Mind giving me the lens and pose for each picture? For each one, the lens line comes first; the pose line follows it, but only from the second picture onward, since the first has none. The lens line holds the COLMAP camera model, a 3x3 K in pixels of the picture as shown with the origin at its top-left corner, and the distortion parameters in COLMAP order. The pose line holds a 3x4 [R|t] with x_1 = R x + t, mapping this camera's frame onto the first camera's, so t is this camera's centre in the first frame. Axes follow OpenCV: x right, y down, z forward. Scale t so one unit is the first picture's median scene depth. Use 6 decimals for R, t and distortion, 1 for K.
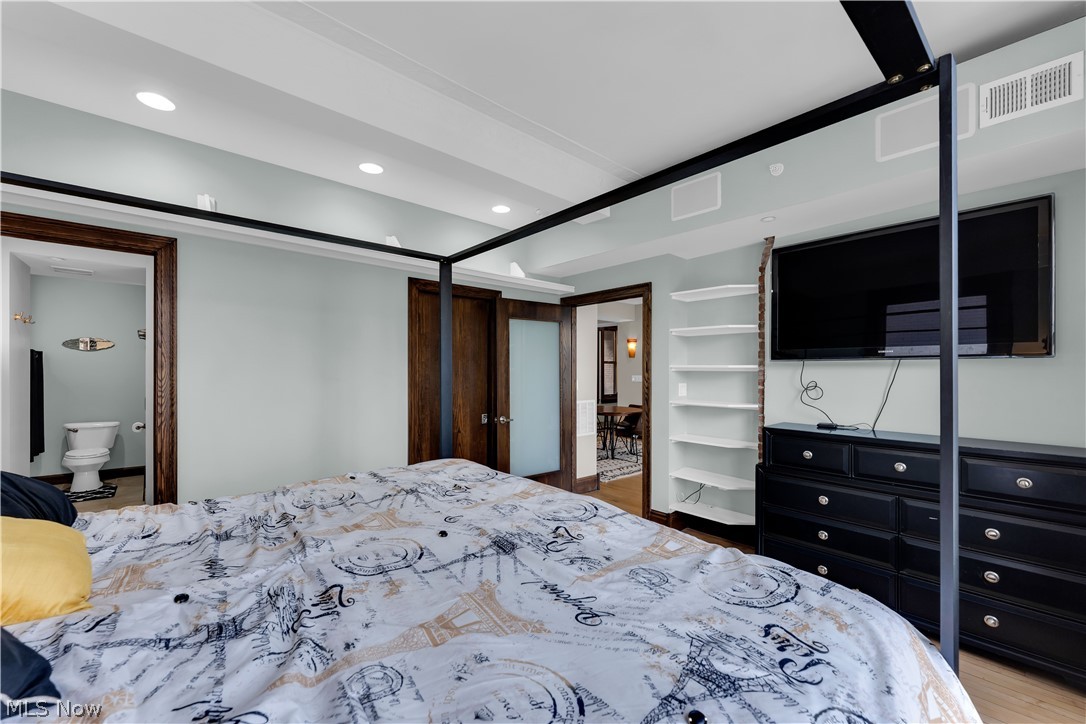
lens RADIAL K [[442.0, 0, 534.5], [0, 442.0, 367.2], [0, 0, 1]] dist [0.011024, -0.005790]
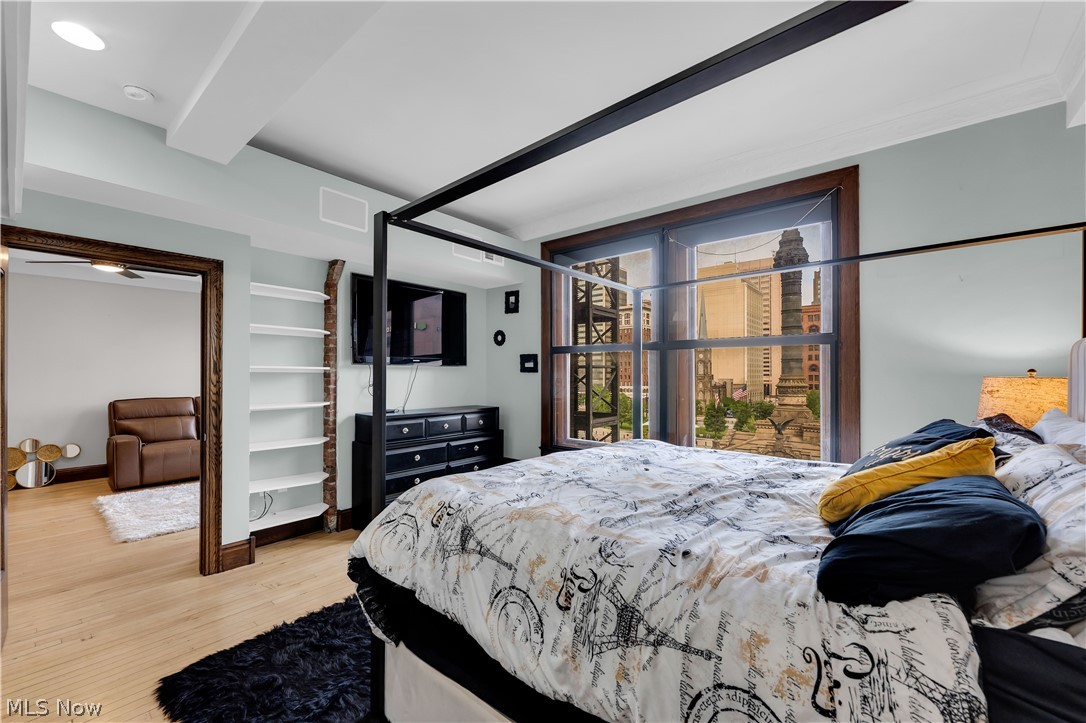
lens RADIAL K [[442.0, 0, 534.5], [0, 442.0, 366.7], [0, 0, 1]] dist [0.011024, -0.005790]
pose [[-0.147615, 0.008731, 0.989006, -0.664224], [-0.011225, 0.999882, -0.010503, 0.000108], [-0.988981, -0.012652, -0.147500, 0.608747]]
